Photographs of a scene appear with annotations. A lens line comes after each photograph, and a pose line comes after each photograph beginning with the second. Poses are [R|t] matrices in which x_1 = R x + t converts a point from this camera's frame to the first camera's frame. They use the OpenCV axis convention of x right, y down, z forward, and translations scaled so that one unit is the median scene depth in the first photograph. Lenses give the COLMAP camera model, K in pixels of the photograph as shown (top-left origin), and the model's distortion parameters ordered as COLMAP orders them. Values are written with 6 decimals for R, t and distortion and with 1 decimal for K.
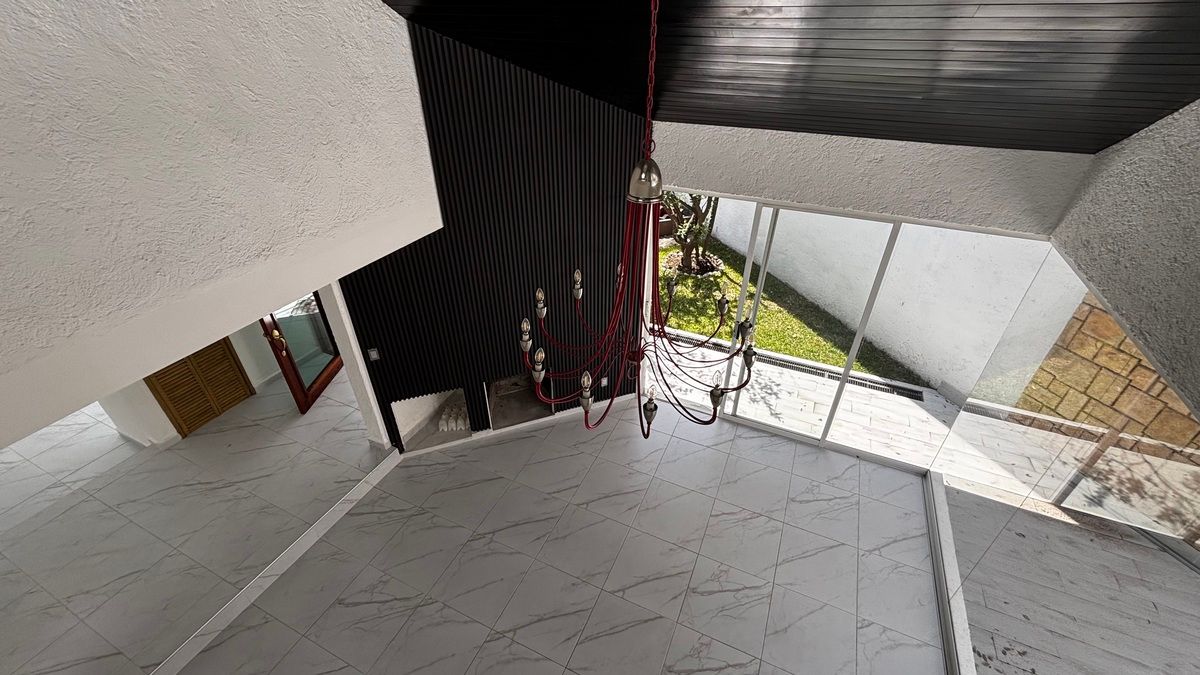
lens RADIAL K [[486.5, 0, 600.2], [0, 486.5, 337.3], [0, 0, 1]] dist [-0.000892, -0.000246]
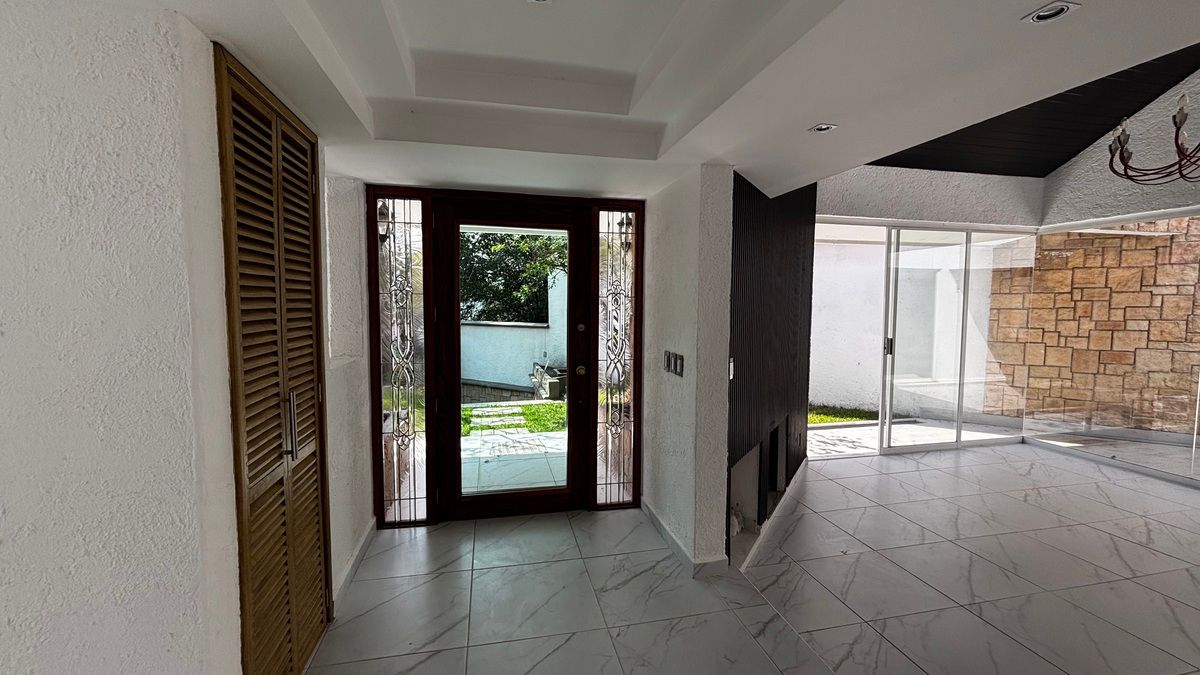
lens RADIAL K [[486.5, 0, 598.2], [0, 486.5, 333.6], [0, 0, 1]] dist [-0.000892, -0.000246]
pose [[0.797243, -0.040808, 0.602278, -0.997756], [0.333679, 0.861224, -0.383343, 0.183292], [-0.503053, 0.506585, 0.700221, 0.625405]]
